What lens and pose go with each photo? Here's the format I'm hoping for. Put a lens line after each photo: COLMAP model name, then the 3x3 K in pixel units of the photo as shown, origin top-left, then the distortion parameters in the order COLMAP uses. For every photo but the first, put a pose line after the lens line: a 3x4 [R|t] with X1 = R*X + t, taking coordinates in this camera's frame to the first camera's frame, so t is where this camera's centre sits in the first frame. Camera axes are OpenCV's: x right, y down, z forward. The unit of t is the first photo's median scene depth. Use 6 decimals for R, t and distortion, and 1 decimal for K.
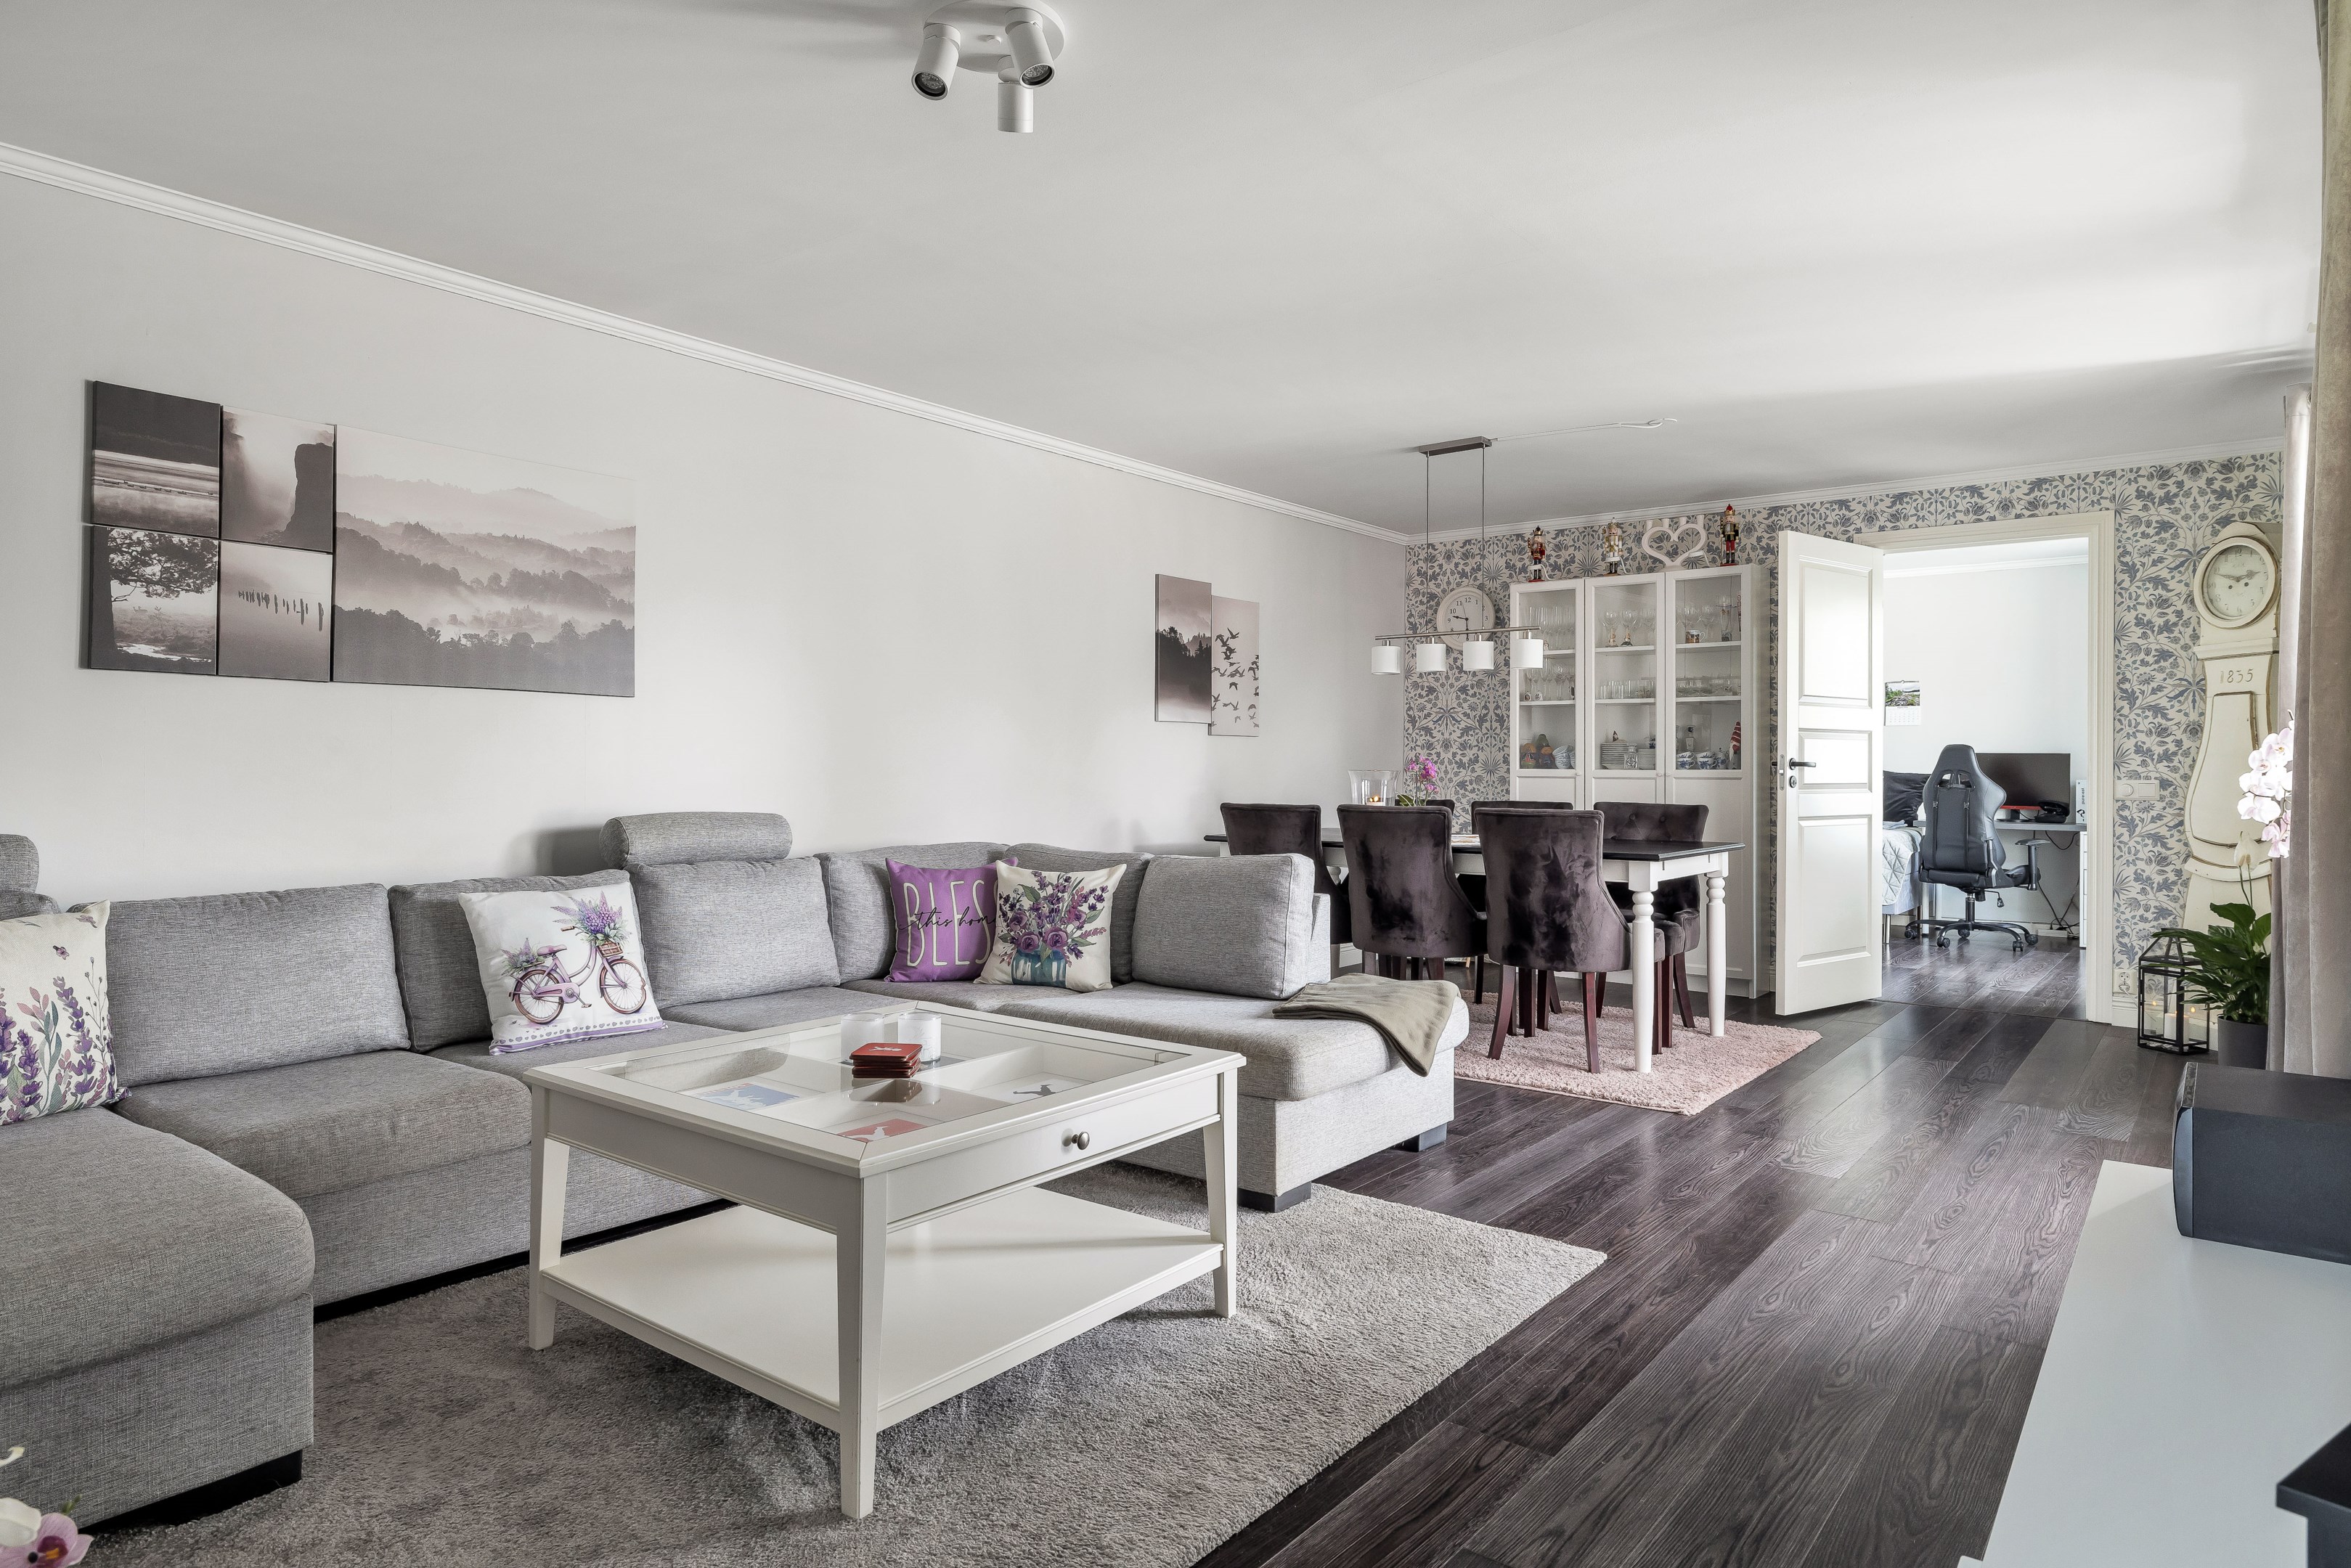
lens RADIAL K [[1371.4, 0, 1166.2], [0, 1371.4, 754.2], [0, 0, 1]] dist [0.034513, -0.028553]
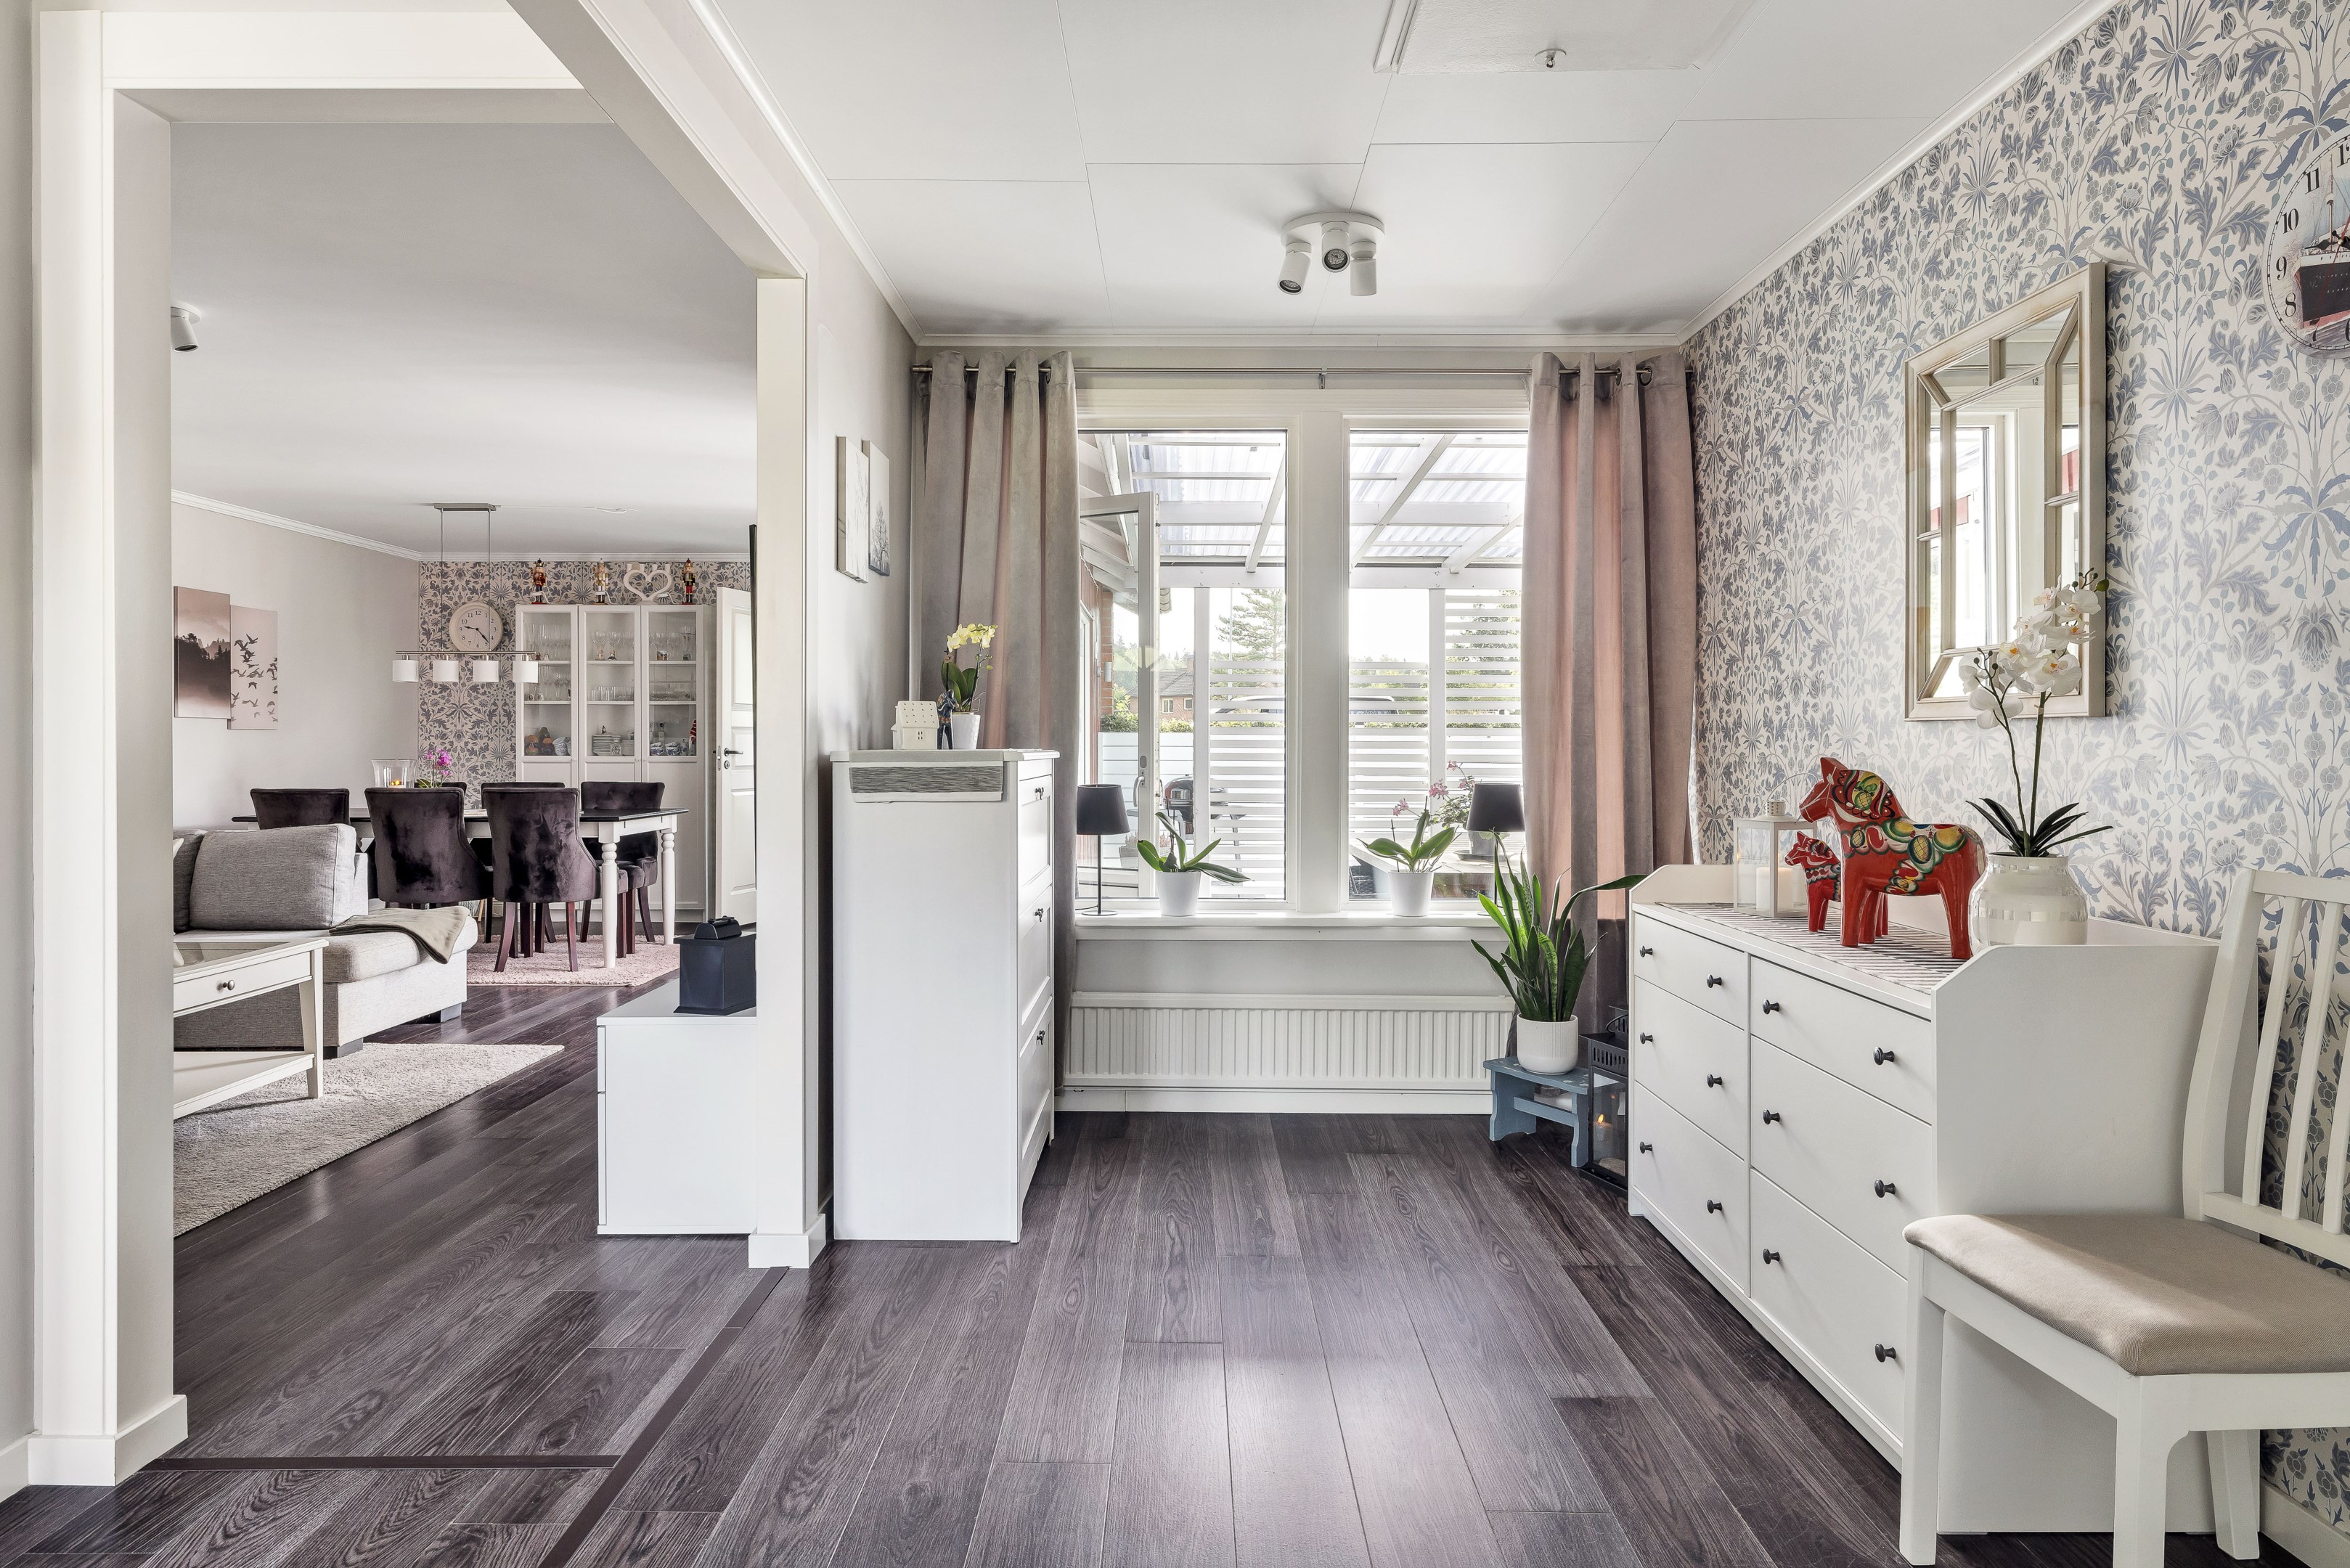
lens RADIAL K [[1417.3, 0, 1181.5], [0, 1417.3, 751.3], [0, 0, 1]] dist [-0.001741, -0.000350]
pose [[0.781220, -0.006193, 0.624225, -0.110638], [-0.003114, 0.999900, 0.013816, -0.018739], [-0.624247, -0.012737, 0.781123, -0.528130]]
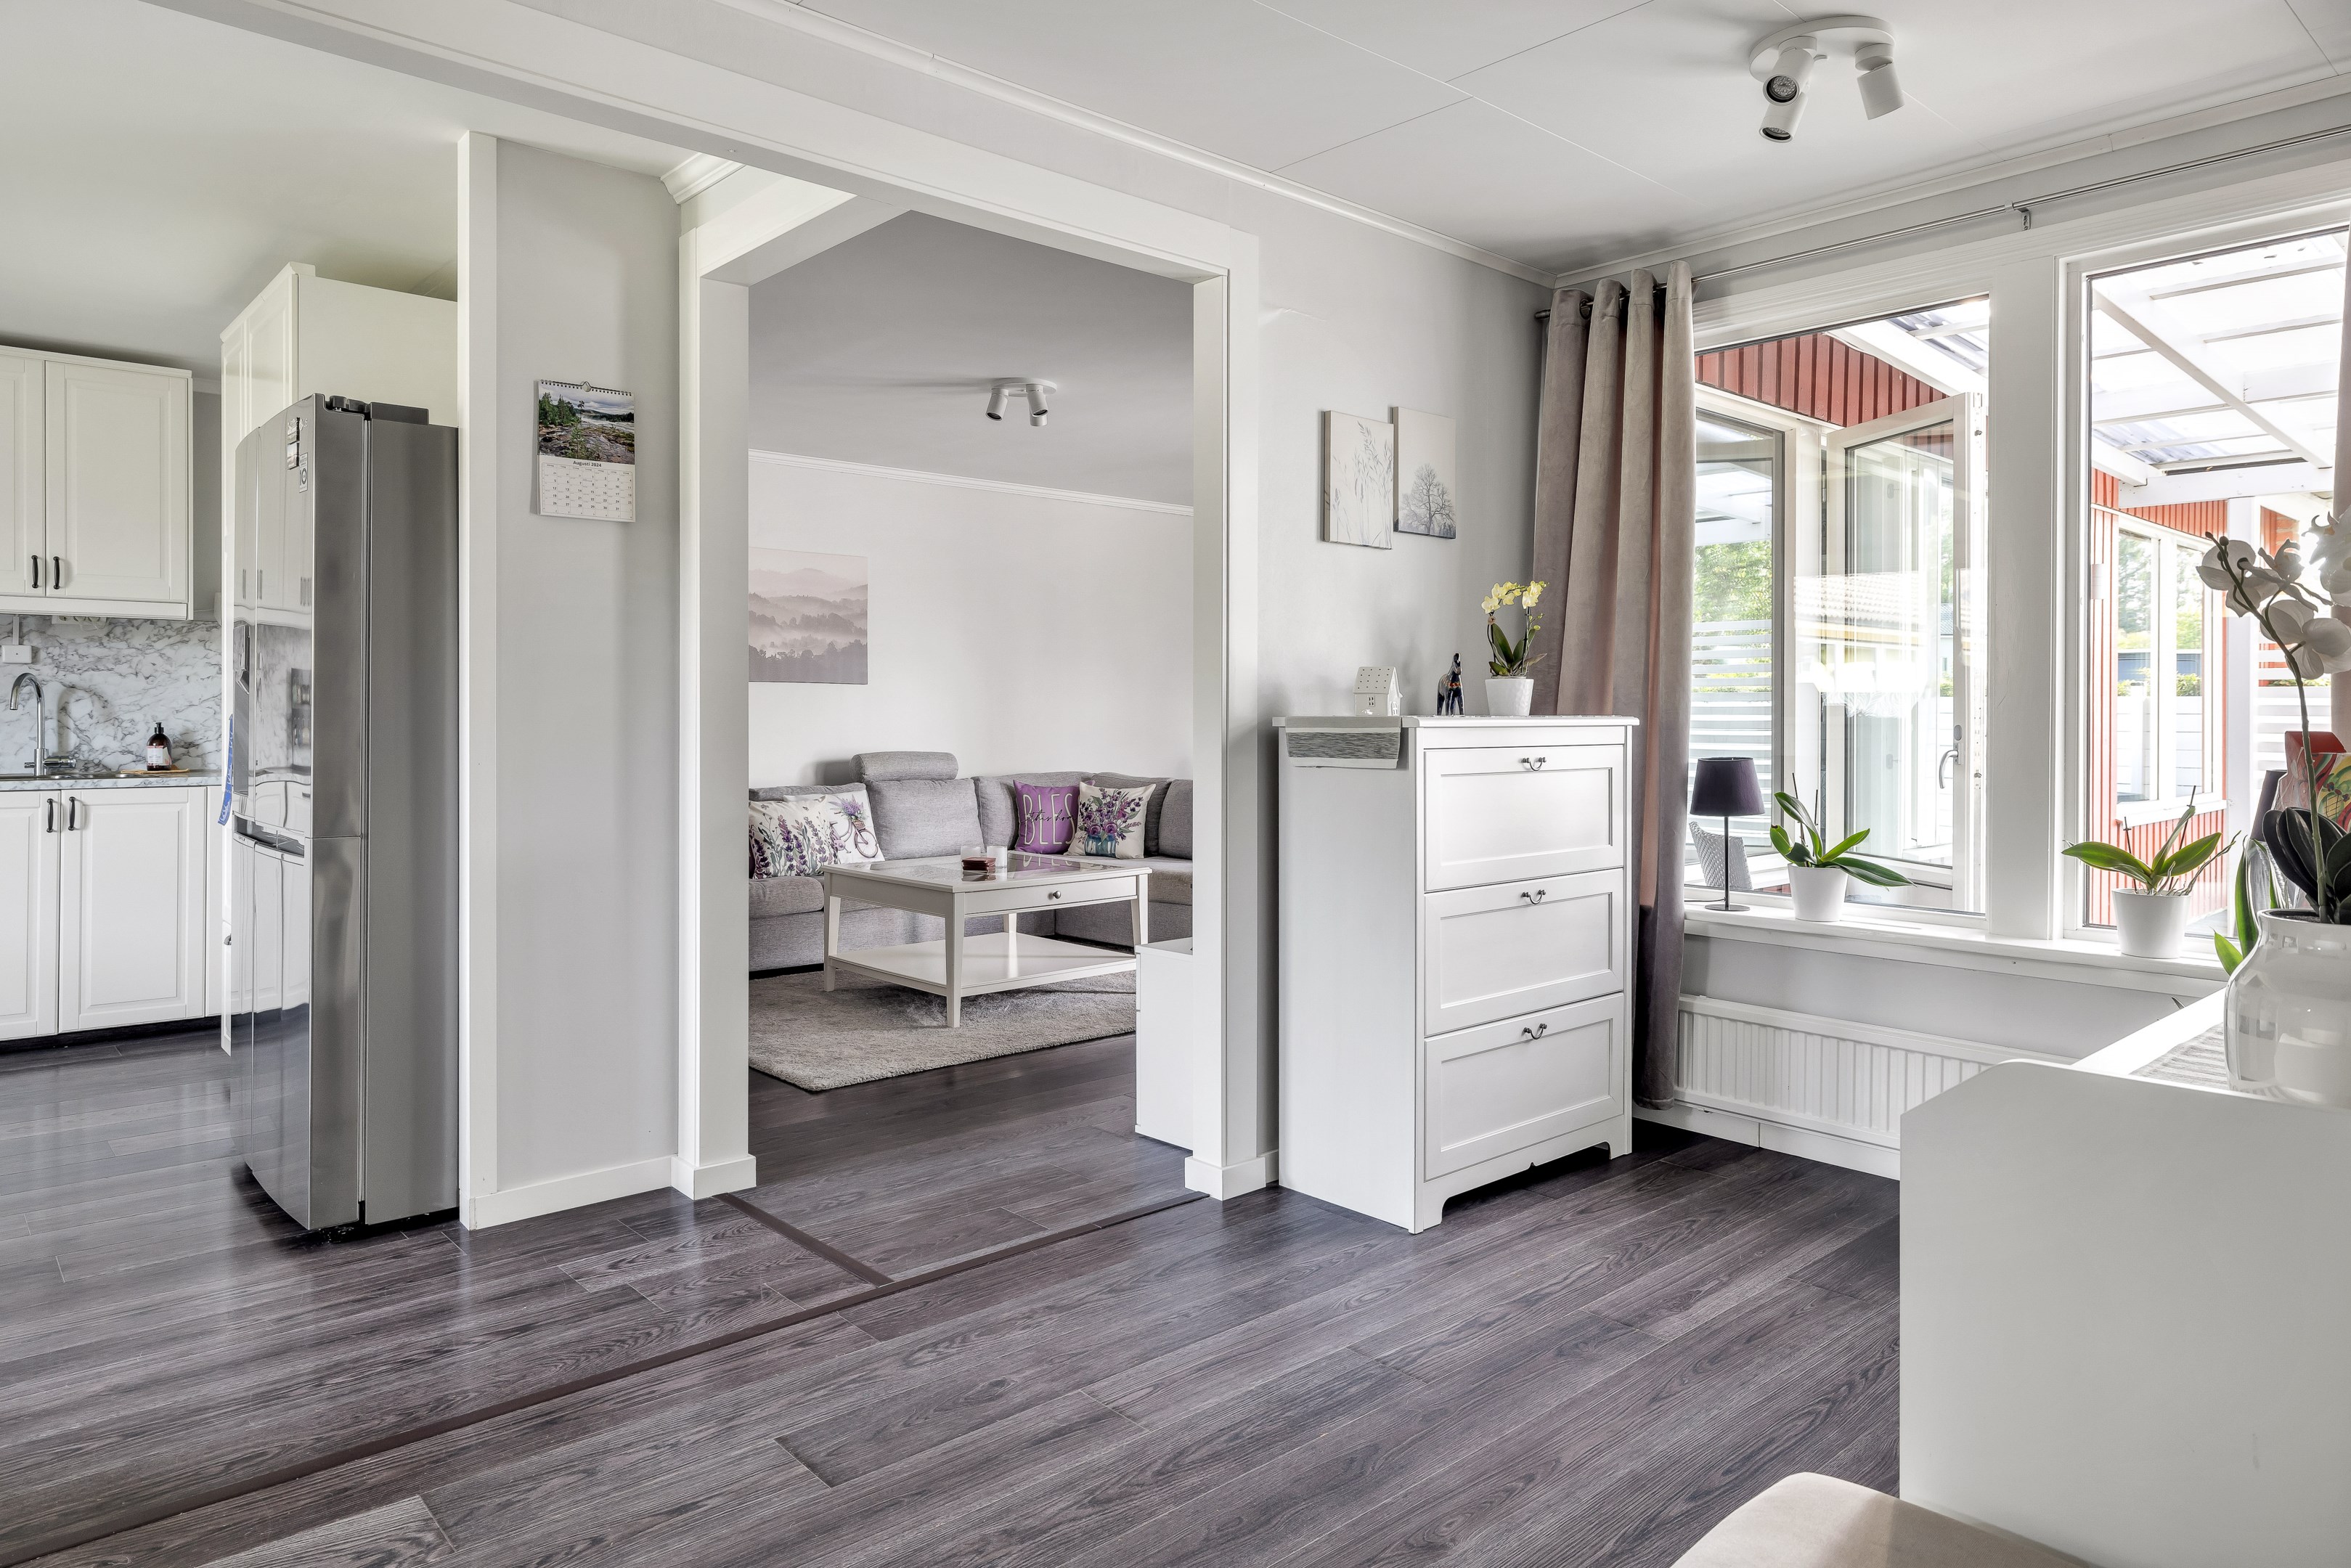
lens RADIAL K [[1454.9, 0, 1183.9], [0, 1454.9, 712.9], [0, 0, 1]] dist [-0.002447, -0.000760]
pose [[0.987537, -0.003897, -0.157338, 0.244920], [0.005518, 0.999936, 0.009863, -0.018608], [0.157290, -0.010608, 0.987496, -0.619342]]
